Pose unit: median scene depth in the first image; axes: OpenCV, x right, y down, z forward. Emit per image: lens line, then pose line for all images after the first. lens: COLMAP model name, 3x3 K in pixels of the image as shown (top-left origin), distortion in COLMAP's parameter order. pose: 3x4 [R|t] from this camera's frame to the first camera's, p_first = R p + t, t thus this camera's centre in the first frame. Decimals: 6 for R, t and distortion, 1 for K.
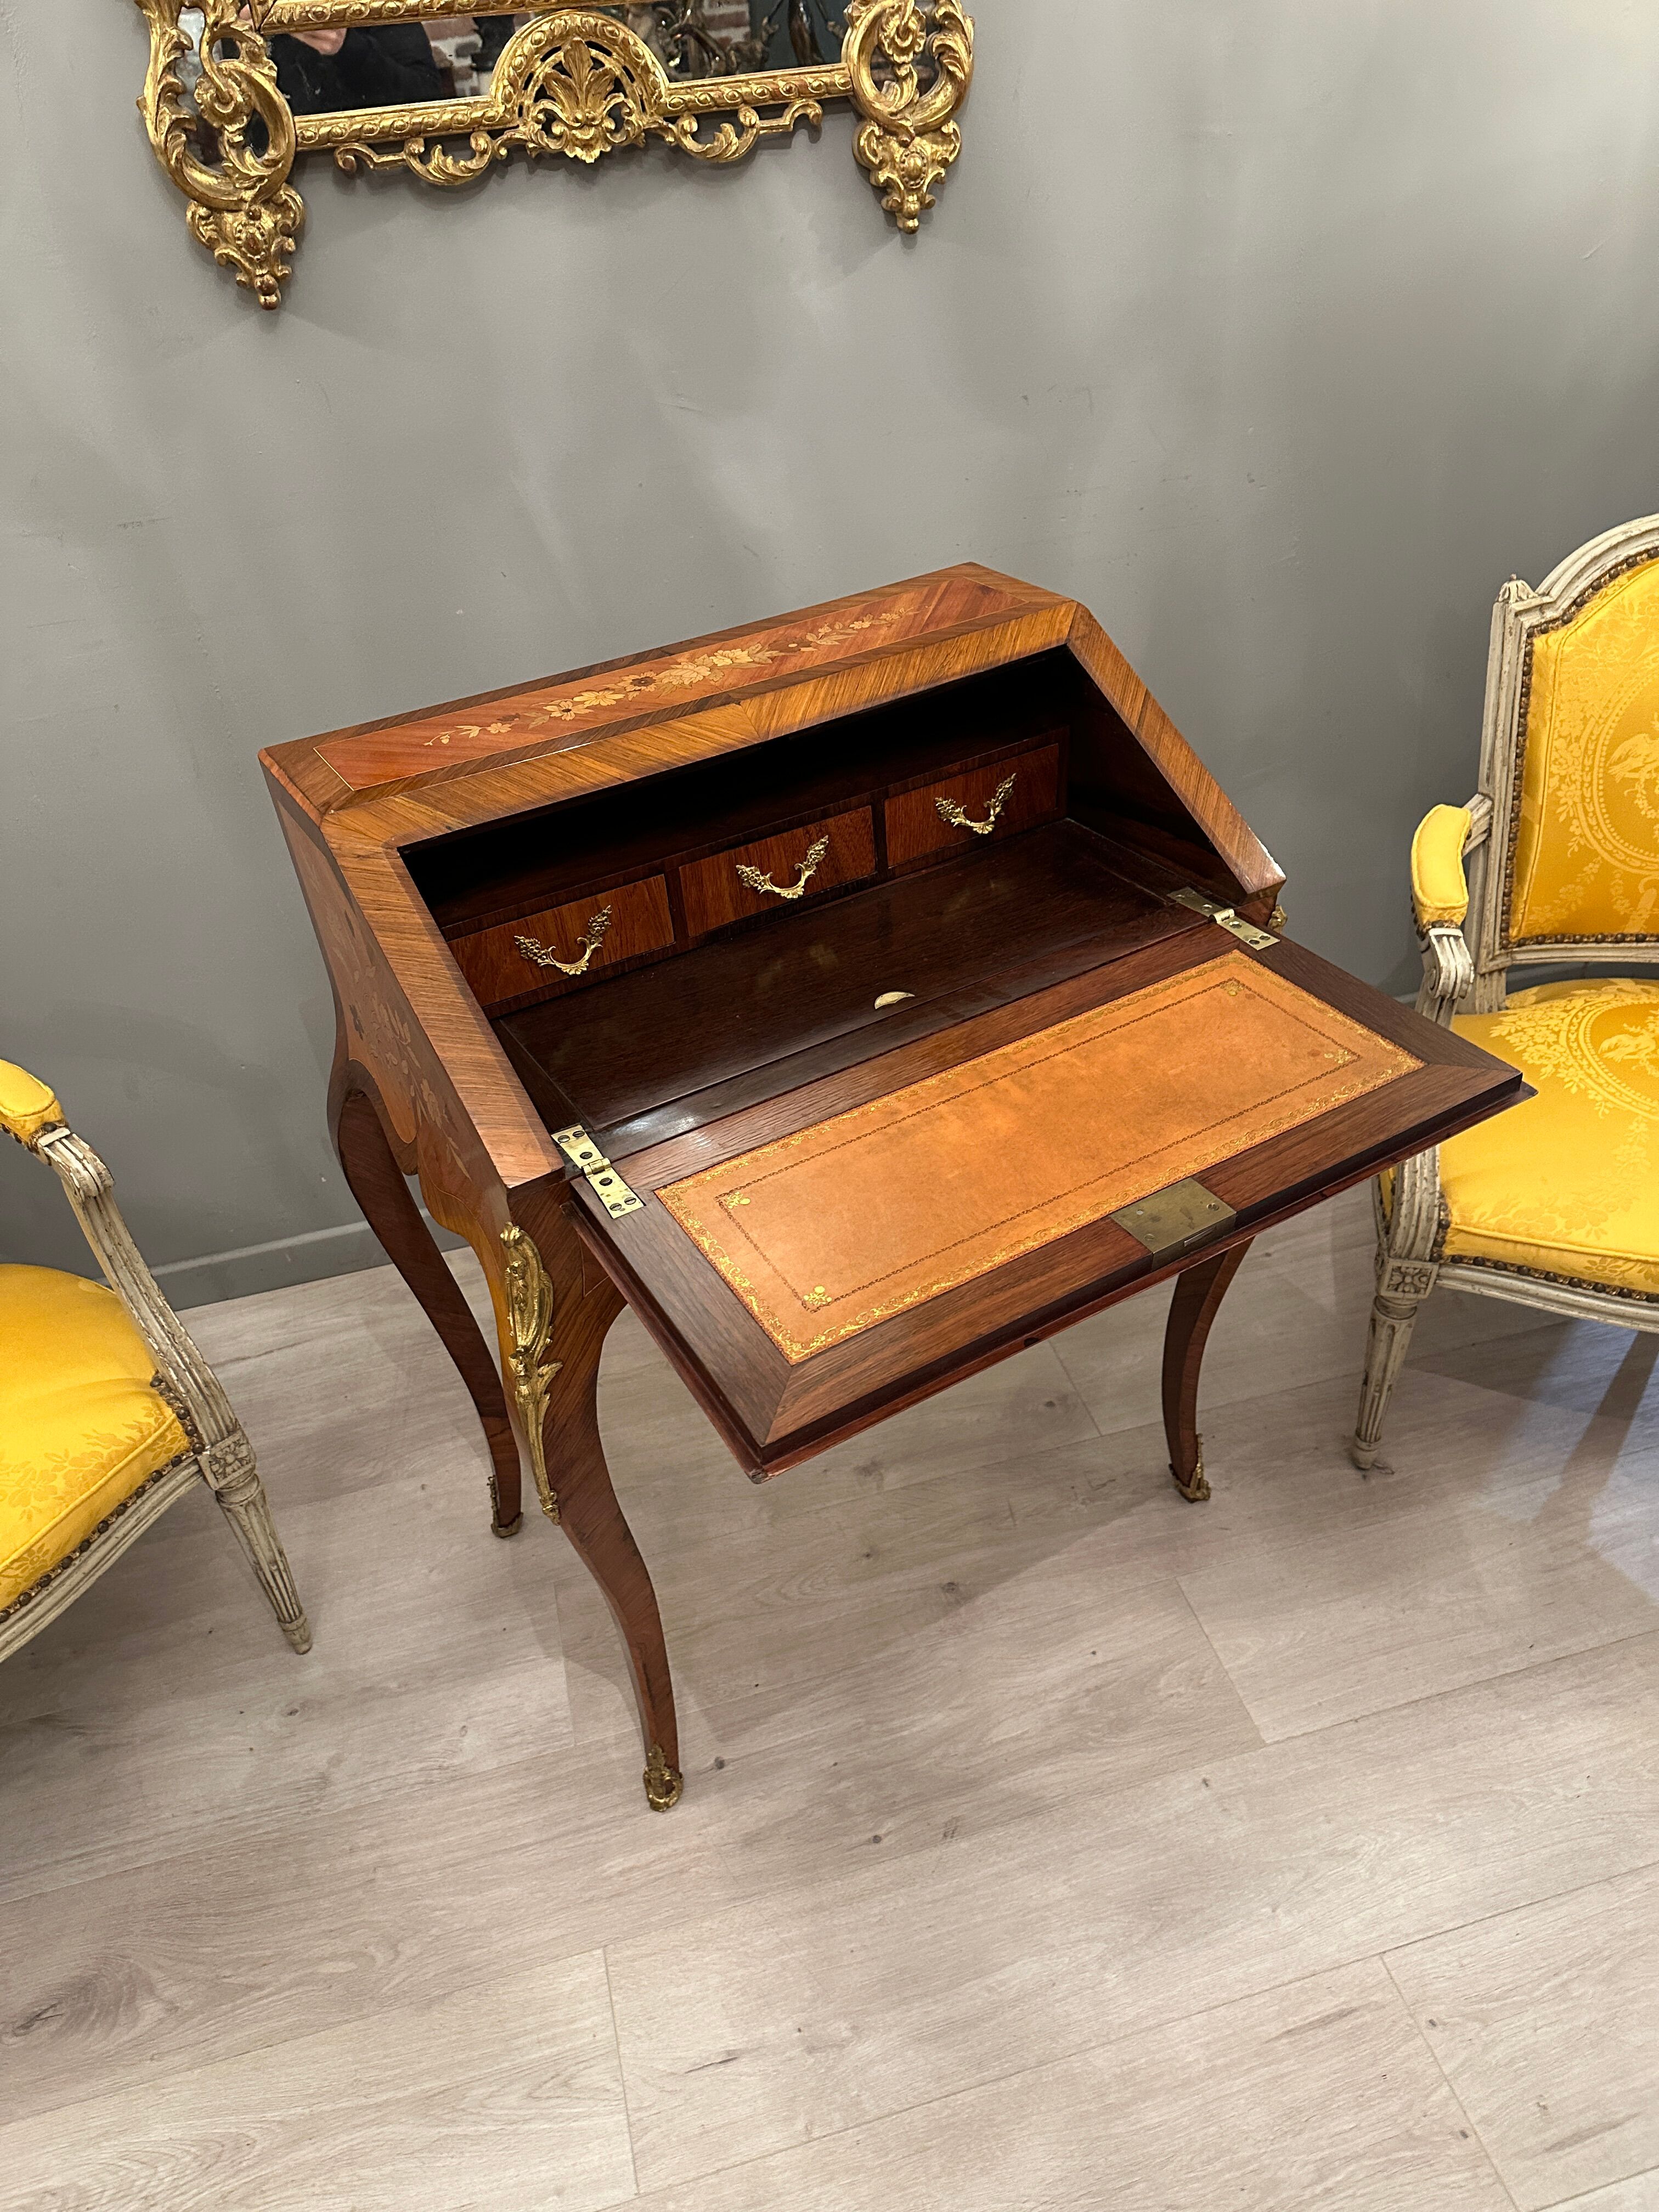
lens RADIAL K [[1559.8, 0, 841.4], [0, 1559.8, 1121.9], [0, 0, 1]] dist [0.020447, -0.033169]
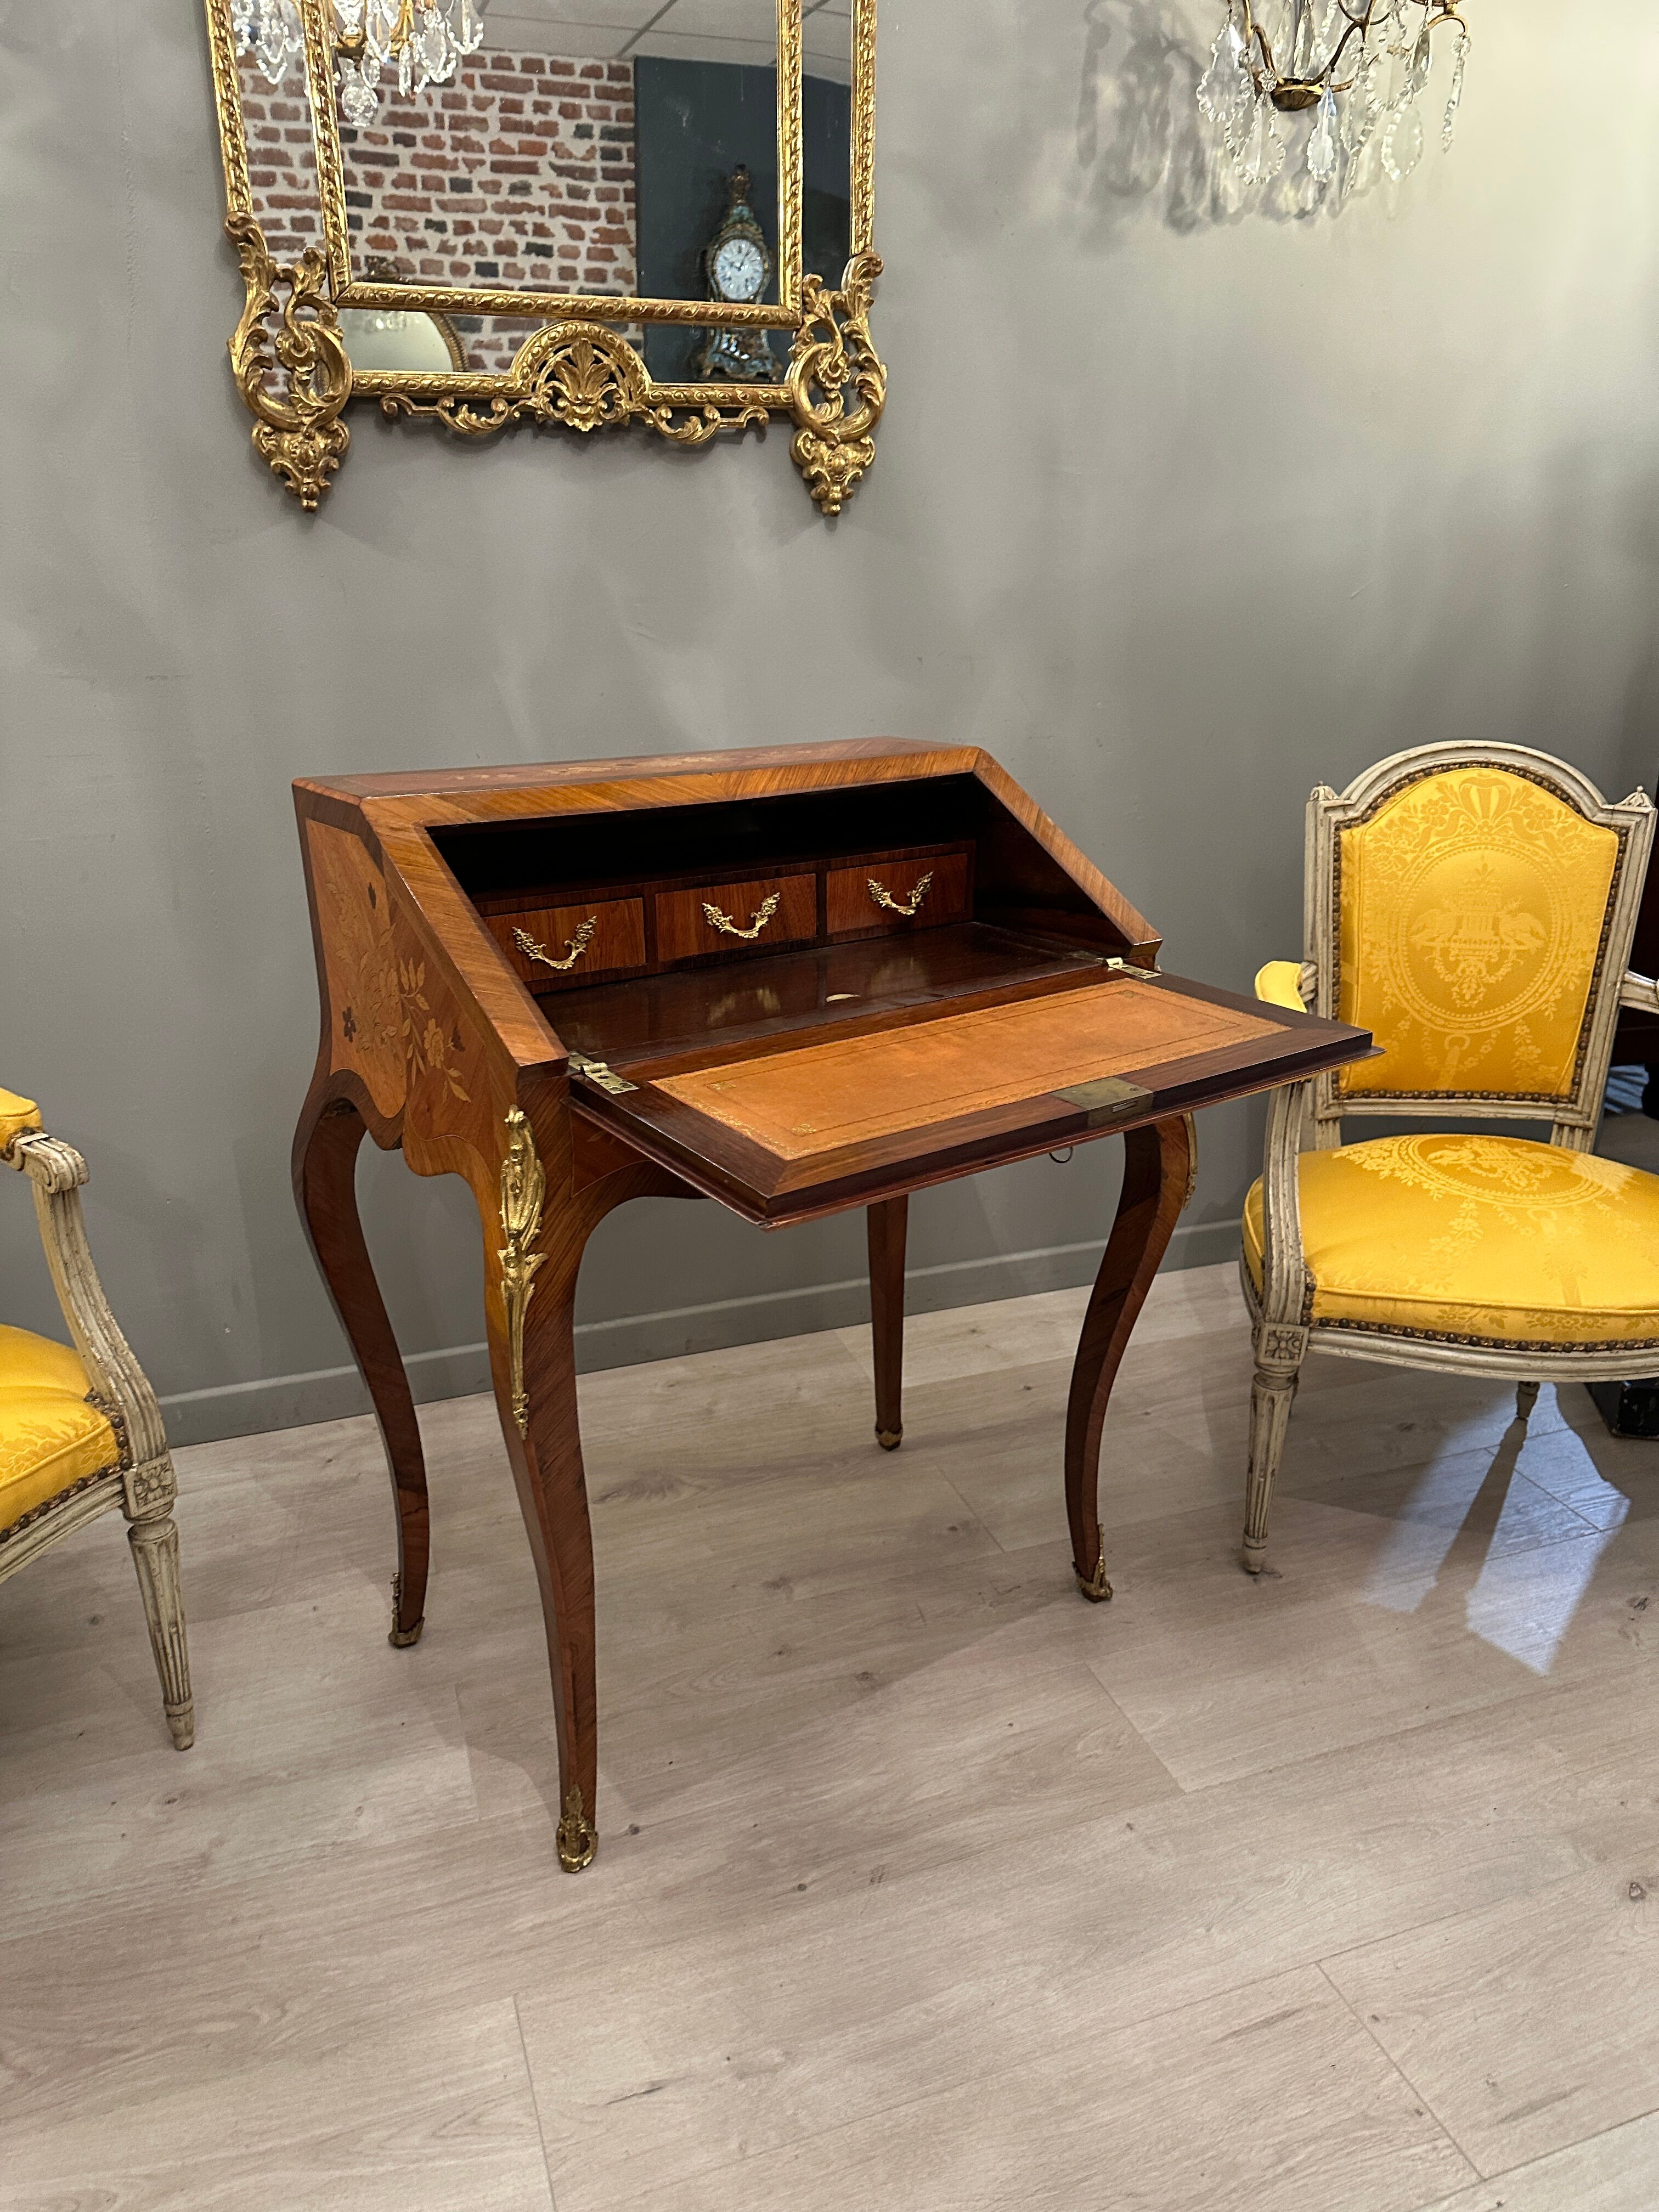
lens RADIAL K [[1559.8, 0, 841.4], [0, 1559.8, 1121.9], [0, 0, 1]] dist [0.020447, -0.033169]
pose [[0.994030, 0.034040, 0.103666, -0.067849], [-0.002556, 0.957095, -0.289762, 0.280189], [-0.109081, 0.287767, 0.951468, -0.056227]]
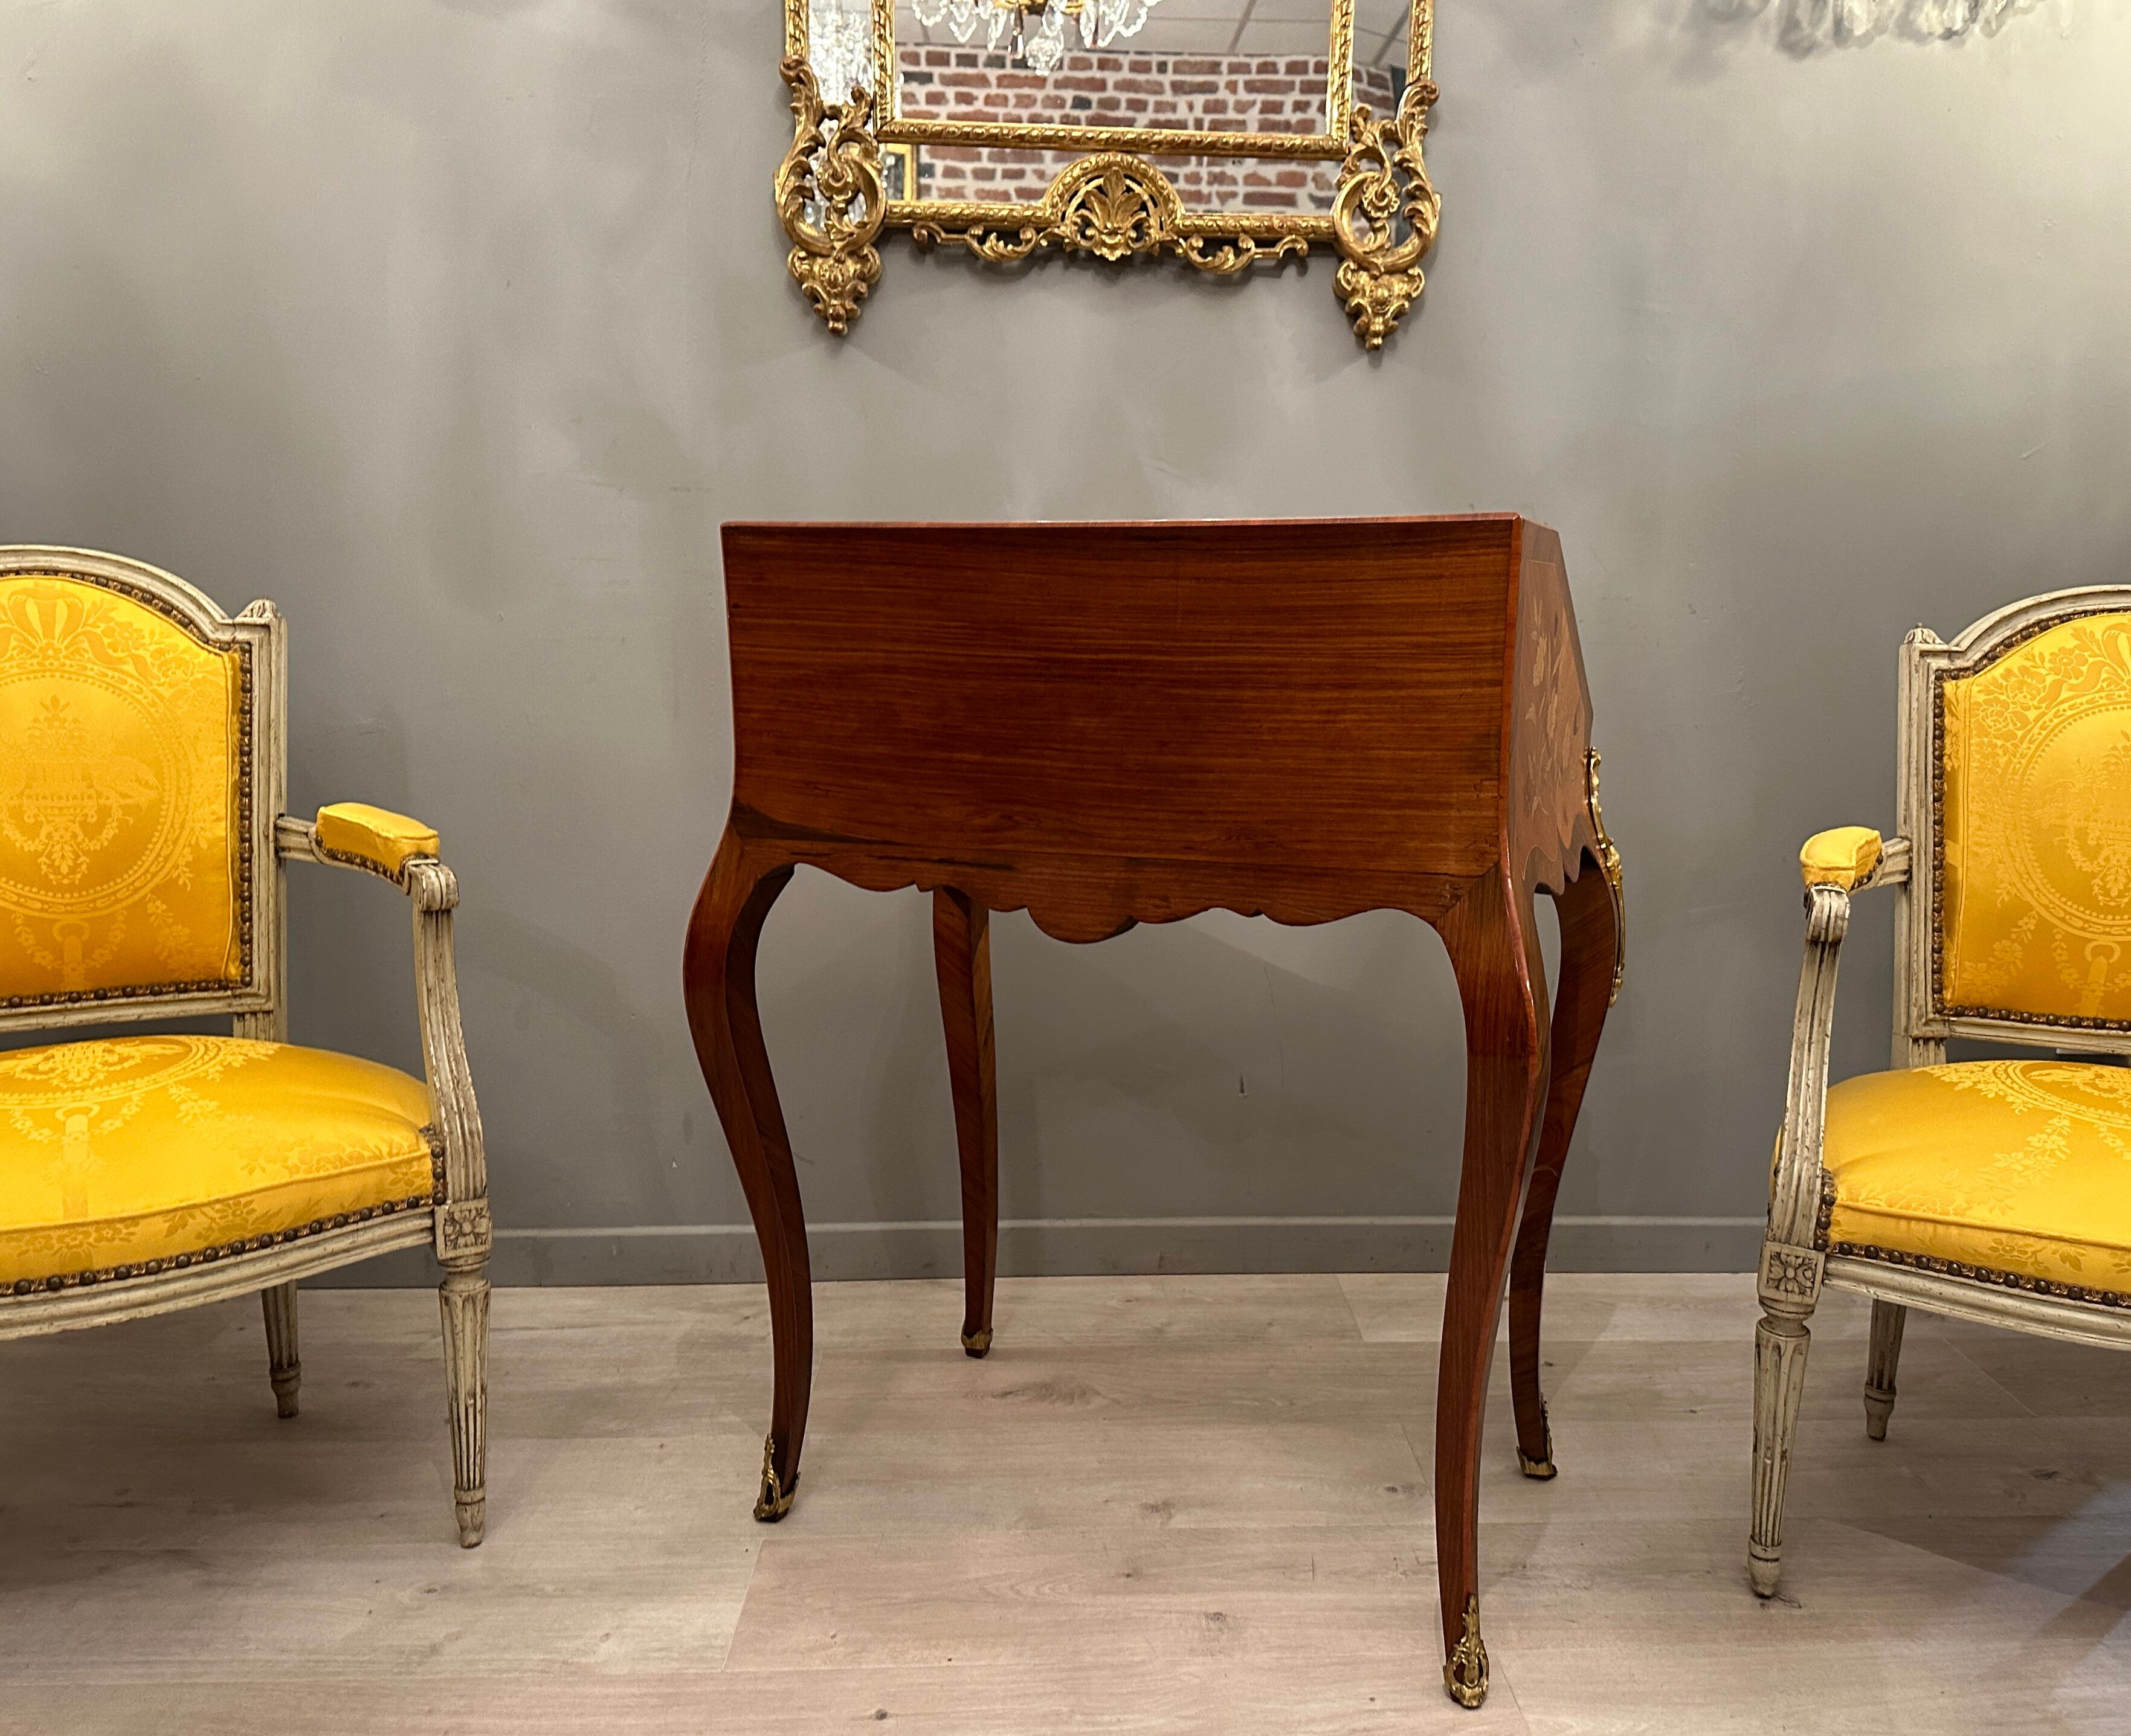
lens RADIAL K [[1711.8, 0, 1156.6], [0, 1711.8, 884.4], [0, 0, 1]] dist [0.030311, -0.049406]
pose [[0.976626, 0.117588, -0.179932, 0.175181], [-0.186180, 0.881111, -0.434719, 0.402867], [0.107422, 0.458057, 0.882408, 0.036639]]
